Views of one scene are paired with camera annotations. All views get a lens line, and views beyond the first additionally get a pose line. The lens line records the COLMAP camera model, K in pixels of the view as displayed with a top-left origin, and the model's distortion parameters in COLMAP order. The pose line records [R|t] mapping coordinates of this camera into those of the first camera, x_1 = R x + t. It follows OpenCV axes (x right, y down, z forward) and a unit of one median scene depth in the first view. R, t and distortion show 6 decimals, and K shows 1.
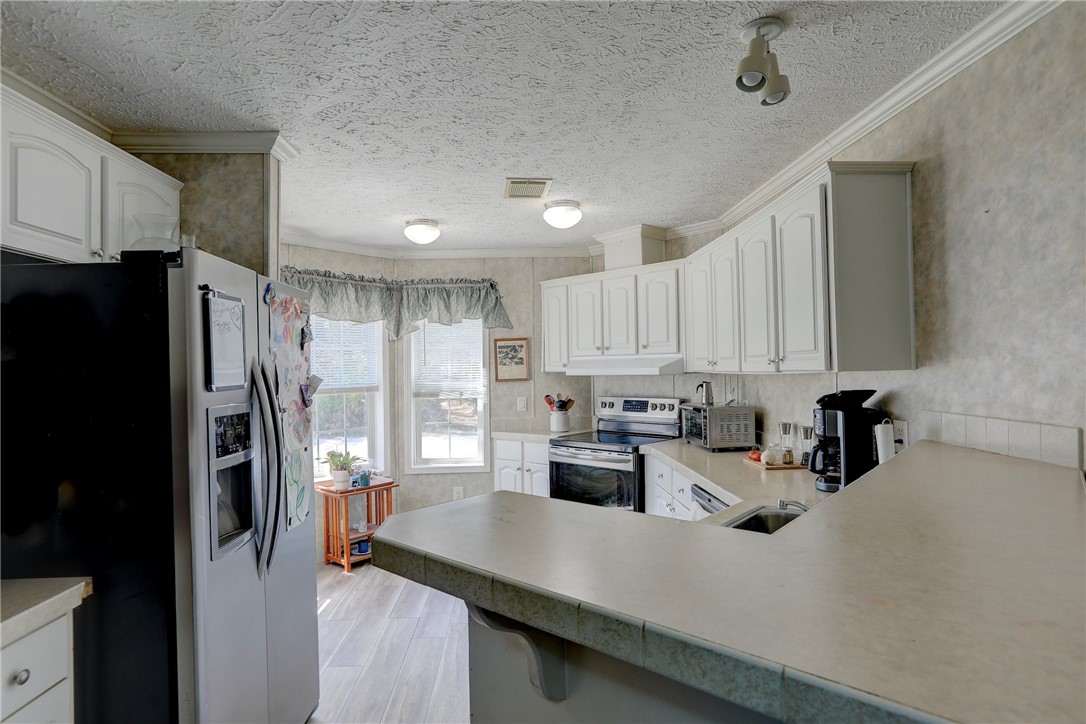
lens RADIAL K [[586.9, 0, 543.0], [0, 586.9, 362.0], [0, 0, 1]] dist [-0.048067, 0.001239]
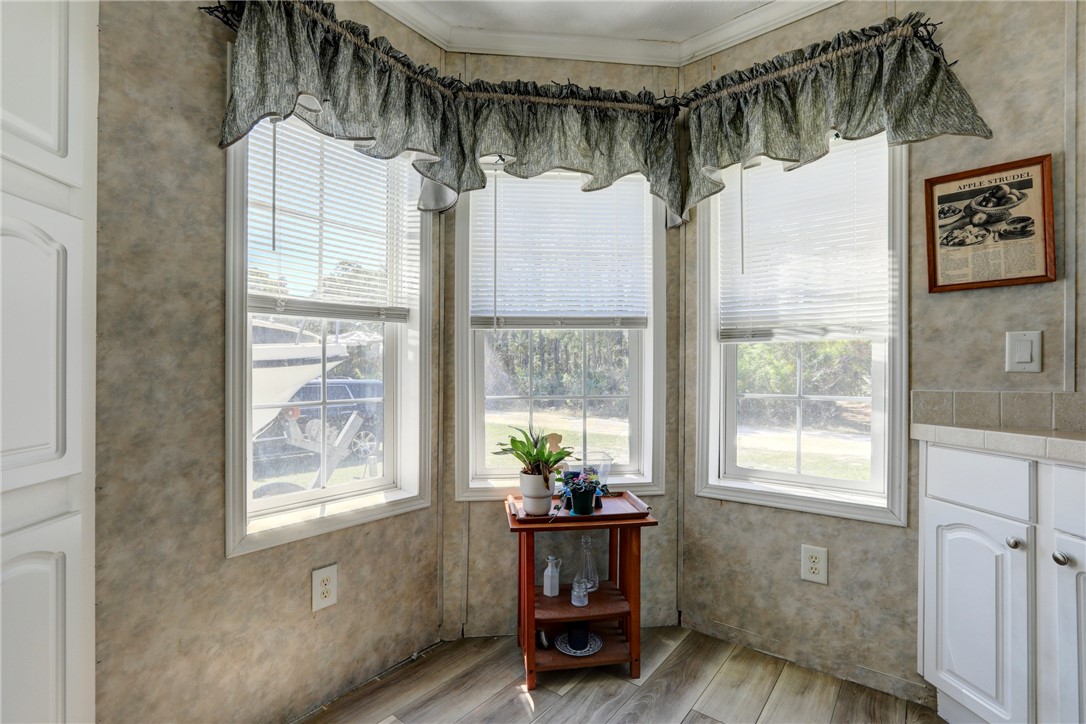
lens RADIAL K [[494.6, 0, 540.6], [0, 494.6, 367.7], [0, 0, 1]] dist [-0.037029, 0.014643]
pose [[0.750665, 0.015091, -0.660511, -0.069090], [-0.006254, 0.999857, 0.015736, 0.088993], [0.660653, -0.007682, 0.750652, 0.679442]]
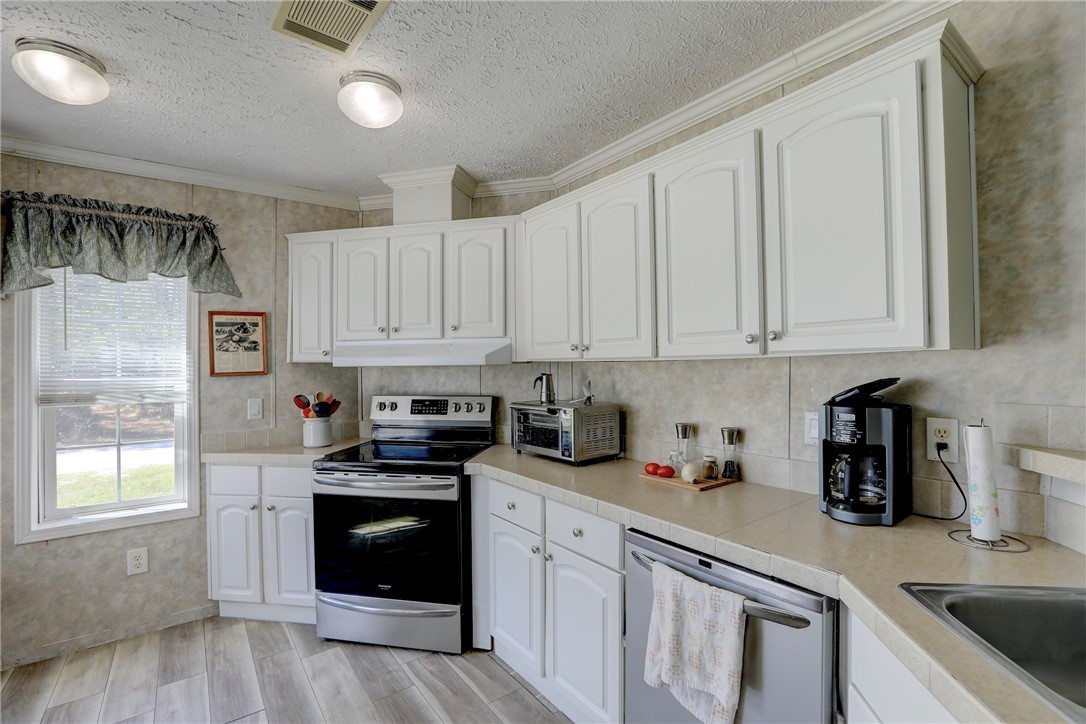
lens RADIAL K [[488.2, 0, 543.0], [0, 488.2, 362.0], [0, 0, 1]] dist [-0.048319, 0.014511]
pose [[0.829618, 0.010640, 0.558230, -0.080027], [-0.009374, 0.999943, -0.005128, 0.018847], [-0.558253, -0.000979, 0.829670, 0.398692]]
